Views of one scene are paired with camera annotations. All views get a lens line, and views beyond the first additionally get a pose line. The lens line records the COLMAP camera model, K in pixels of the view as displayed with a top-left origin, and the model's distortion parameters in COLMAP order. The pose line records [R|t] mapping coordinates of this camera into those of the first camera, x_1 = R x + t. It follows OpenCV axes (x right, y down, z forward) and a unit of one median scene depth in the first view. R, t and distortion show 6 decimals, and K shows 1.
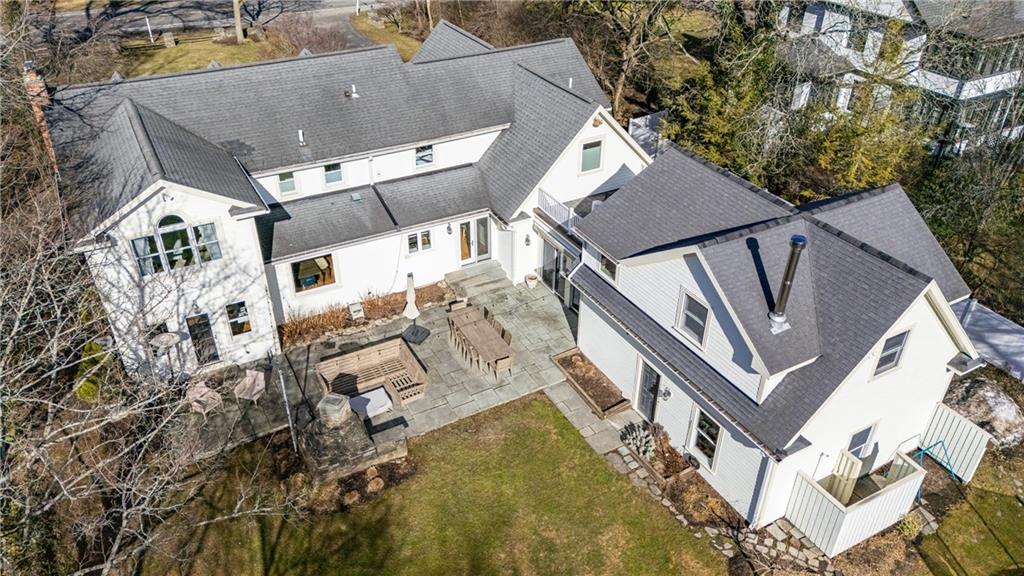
lens RADIAL K [[754.2, 0, 512.5], [0, 754.2, 289.8], [0, 0, 1]] dist [0.079252, -0.011827]
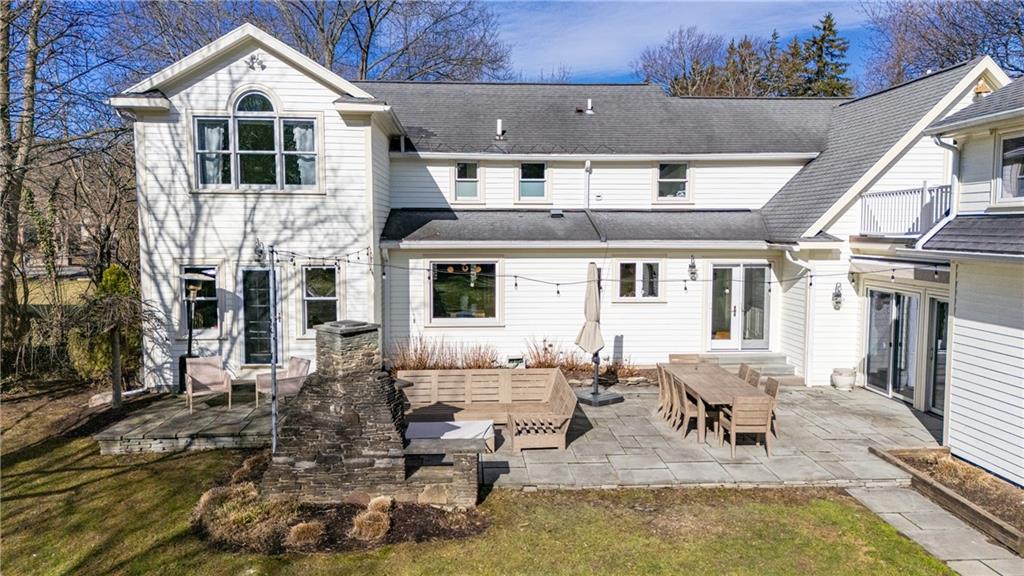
lens RADIAL K [[754.2, 0, 513.6], [0, 754.2, 286.2], [0, 0, 1]] dist [0.079252, -0.011827]
pose [[0.901585, 0.028295, -0.431675, 0.051371], [-0.236435, 0.867868, -0.436925, 0.243154], [0.362274, 0.495988, 0.789147, 0.507477]]
